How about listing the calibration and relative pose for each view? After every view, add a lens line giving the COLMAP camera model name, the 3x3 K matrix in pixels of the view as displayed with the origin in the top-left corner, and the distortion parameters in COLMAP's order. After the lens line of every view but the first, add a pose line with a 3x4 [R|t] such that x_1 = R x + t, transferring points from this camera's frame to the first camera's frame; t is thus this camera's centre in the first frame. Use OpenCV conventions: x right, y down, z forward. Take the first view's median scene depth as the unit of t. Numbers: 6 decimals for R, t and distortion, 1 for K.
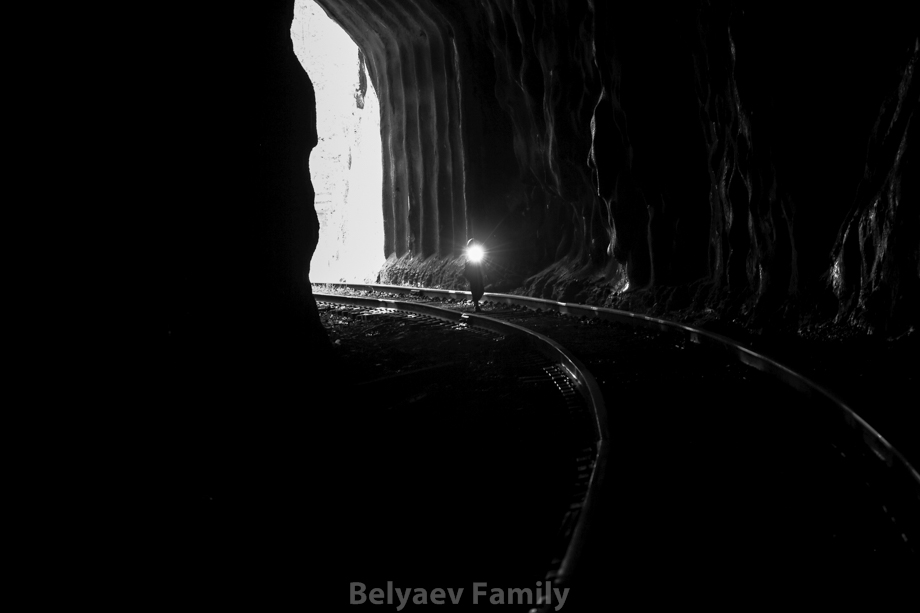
lens RADIAL K [[2784.3, 0, 459.3], [0, 2784.3, 305.9], [0, 0, 1]] dist [0.884834, 0.000000]
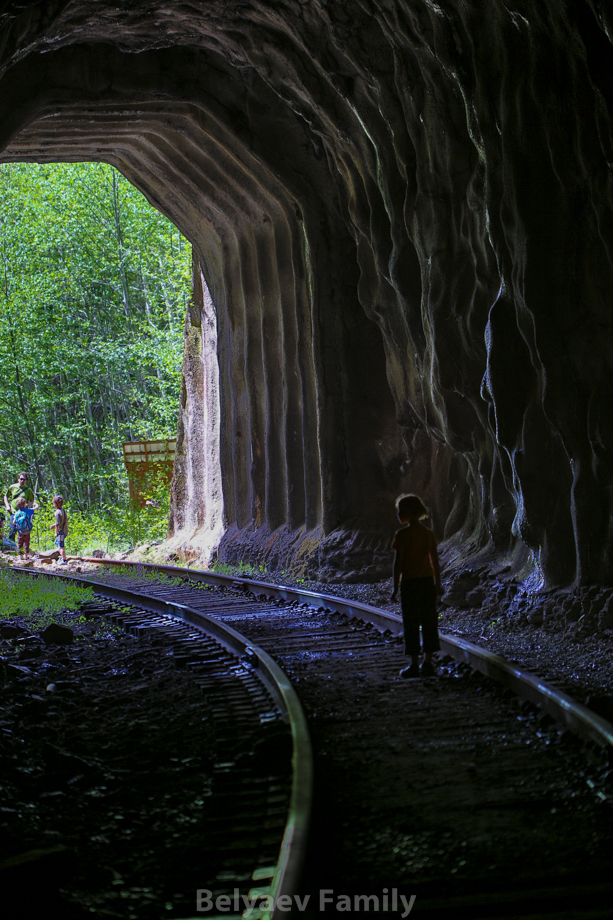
lens RADIAL K [[2673.0, 0, 306.7], [0, 2673.0, 460.3], [0, 0, 1]] dist [-0.131702, 0.000000]
pose [[0.998858, -0.003410, -0.047657, 0.032566], [0.001893, 0.999491, -0.031838, -0.014684], [0.047741, 0.031711, 0.998356, 0.350775]]
